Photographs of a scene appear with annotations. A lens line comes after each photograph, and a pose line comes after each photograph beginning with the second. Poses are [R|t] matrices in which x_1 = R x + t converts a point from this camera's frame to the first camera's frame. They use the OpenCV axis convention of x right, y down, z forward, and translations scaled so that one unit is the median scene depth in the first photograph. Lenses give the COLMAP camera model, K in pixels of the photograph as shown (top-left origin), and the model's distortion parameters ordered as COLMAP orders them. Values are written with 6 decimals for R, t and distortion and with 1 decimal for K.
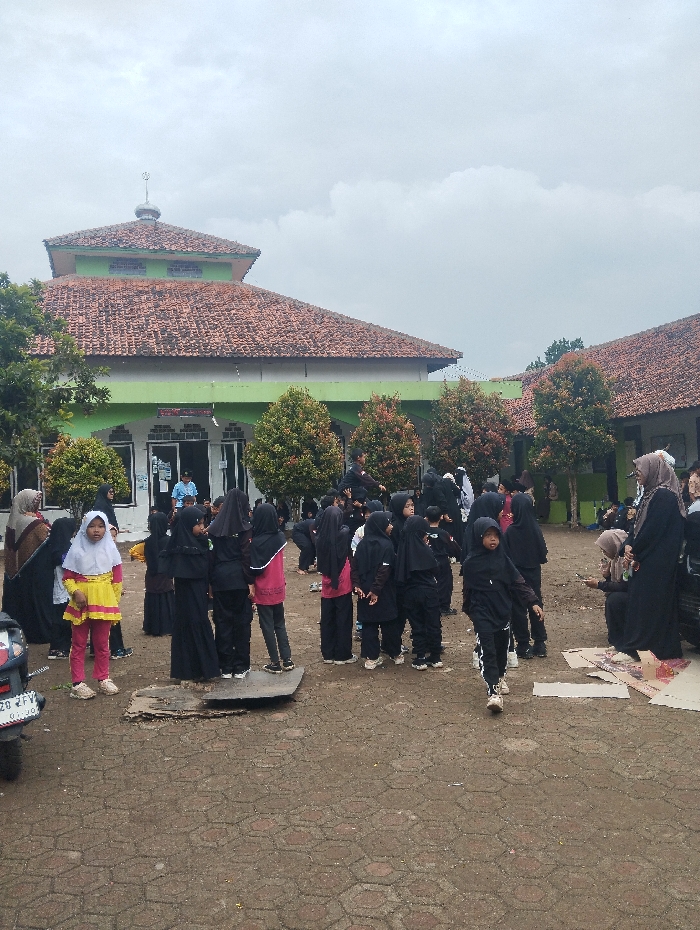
lens RADIAL K [[761.1, 0, 346.7], [0, 761.1, 463.4], [0, 0, 1]] dist [0.093073, -0.175476]
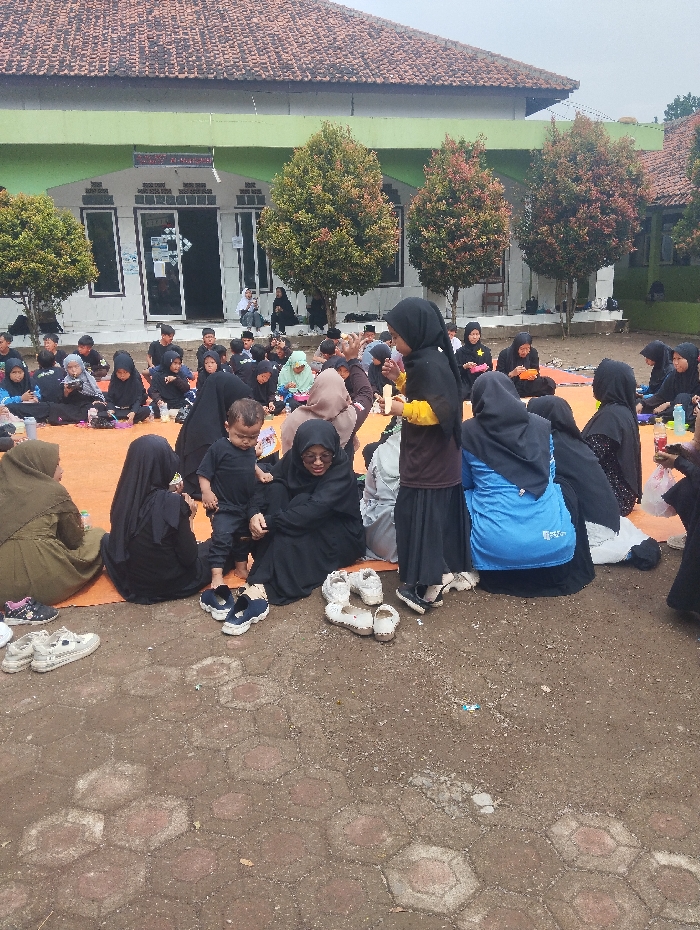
lens RADIAL K [[761.1, 0, 349.6], [0, 761.1, 460.7], [0, 0, 1]] dist [0.093073, -0.175476]
pose [[0.996480, 0.040043, -0.073649, 0.010567], [-0.019458, 0.965031, 0.261413, 0.010247], [0.081541, -0.259060, 0.962413, 0.251920]]
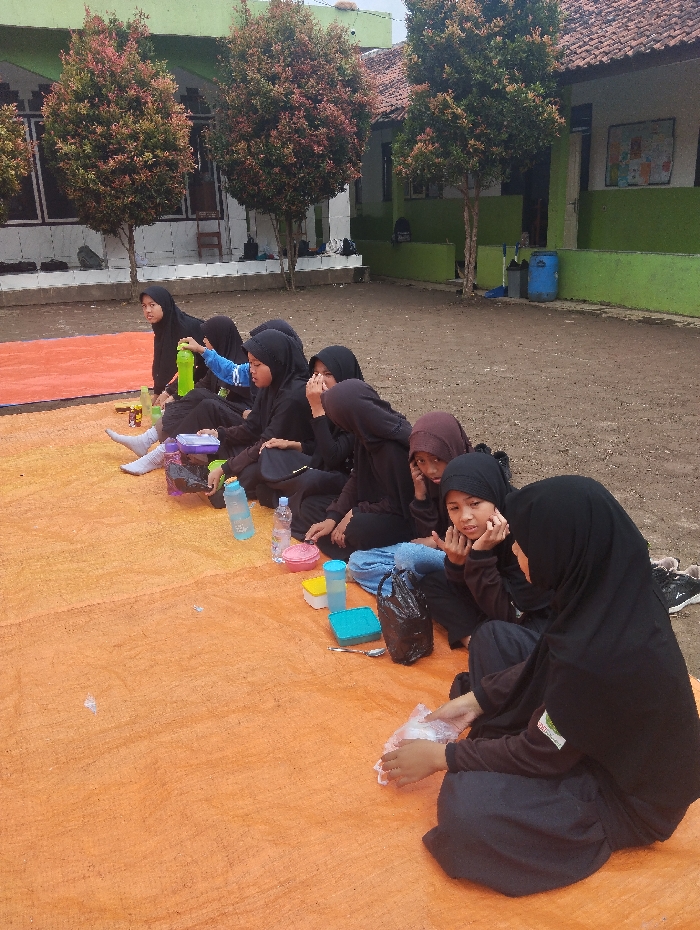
lens RADIAL K [[778.6, 0, 353.9], [0, 778.6, 465.4], [0, 0, 1]] dist [0.040959, -0.089086]
pose [[0.987472, -0.031113, 0.154697, 0.116262], [-0.021361, 0.944988, 0.326405, 0.016343], [-0.156342, -0.325621, 0.932485, 0.417409]]
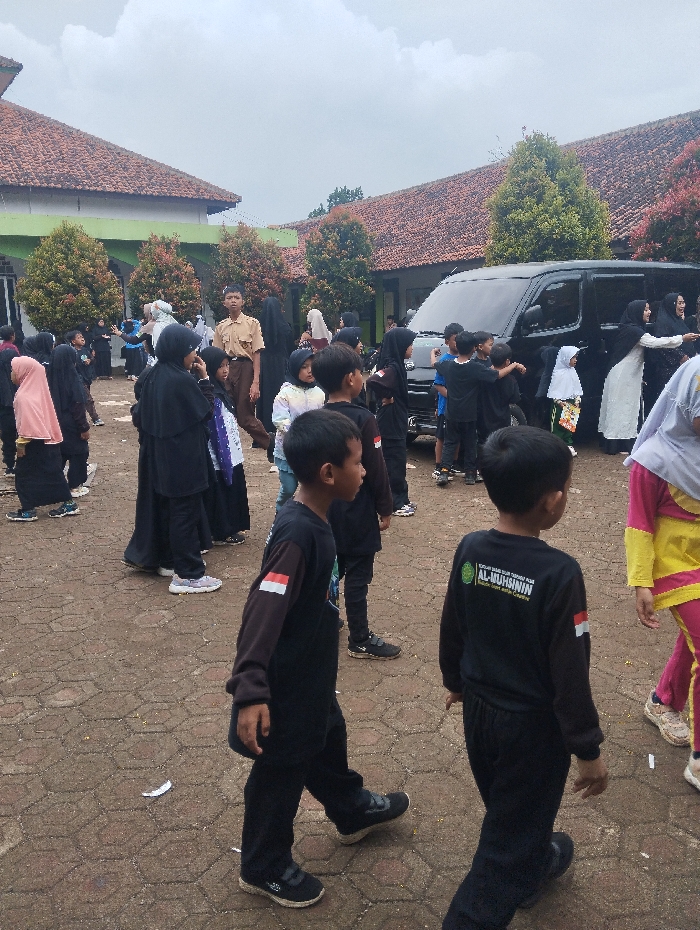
lens RADIAL K [[761.1, 0, 353.3], [0, 761.1, 470.1], [0, 0, 1]] dist [0.093073, -0.175476]
pose [[0.960234, -0.027204, 0.277867, -0.000274], [-0.030163, 0.979309, 0.200112, 0.002868], [-0.277562, -0.200535, 0.939545, -0.090735]]
